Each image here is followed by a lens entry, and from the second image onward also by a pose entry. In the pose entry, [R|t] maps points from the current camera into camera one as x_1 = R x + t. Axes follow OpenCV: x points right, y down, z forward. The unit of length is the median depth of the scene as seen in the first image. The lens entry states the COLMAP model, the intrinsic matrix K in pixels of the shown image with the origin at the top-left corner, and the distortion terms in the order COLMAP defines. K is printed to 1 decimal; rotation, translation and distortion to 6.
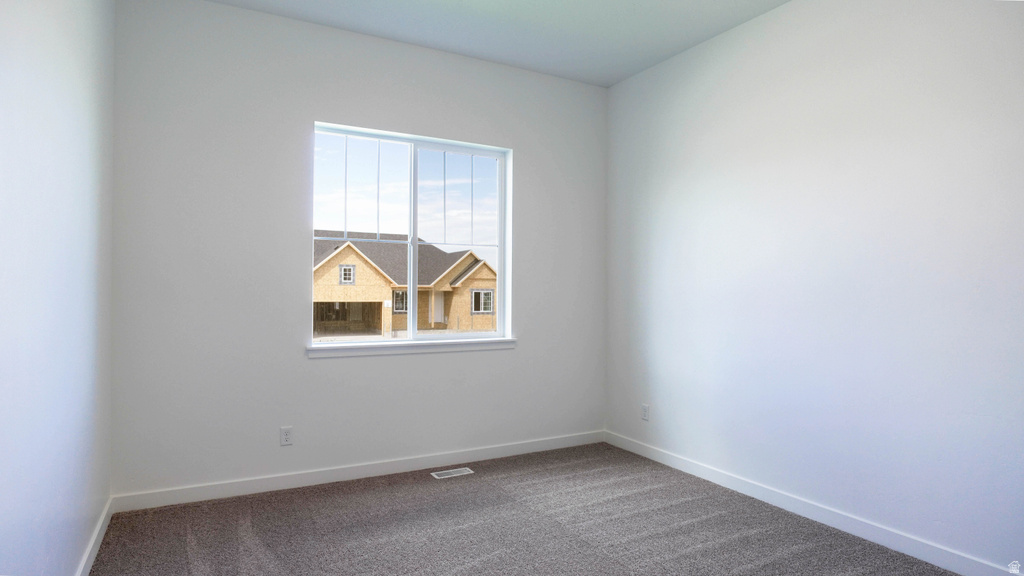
lens RADIAL K [[555.1, 0, 511.7], [0, 555.1, 291.3], [0, 0, 1]] dist [-0.038970, 0.008202]
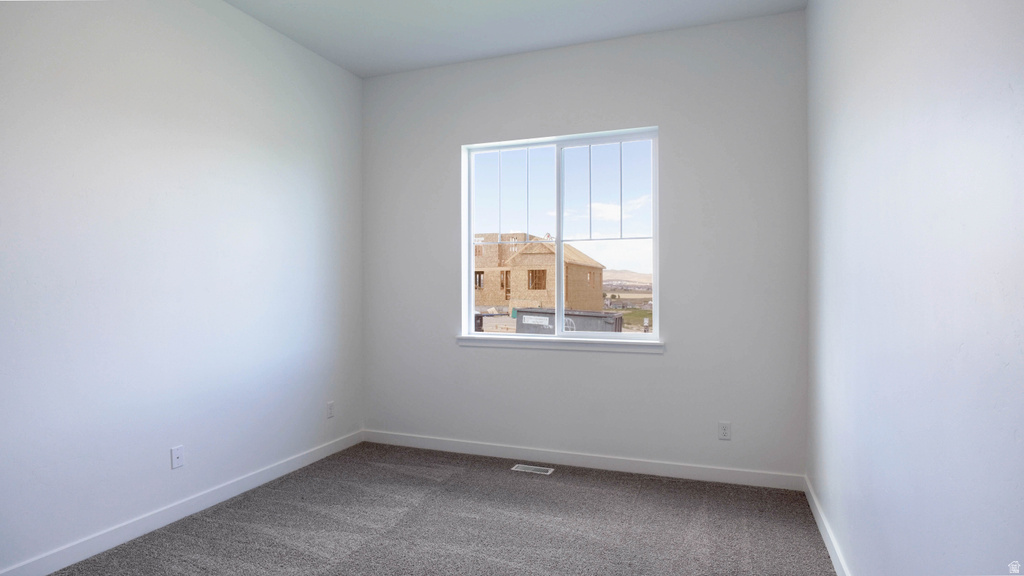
lens RADIAL K [[555.1, 0, 511.7], [0, 555.1, 291.3], [0, 0, 1]] dist [-0.038970, 0.008202]
pose [[0.641072, -0.001469, -0.767479, 0.558955], [0.008858, 0.999946, 0.005484, -0.002365], [0.767429, -0.010314, 0.641051, 0.282326]]
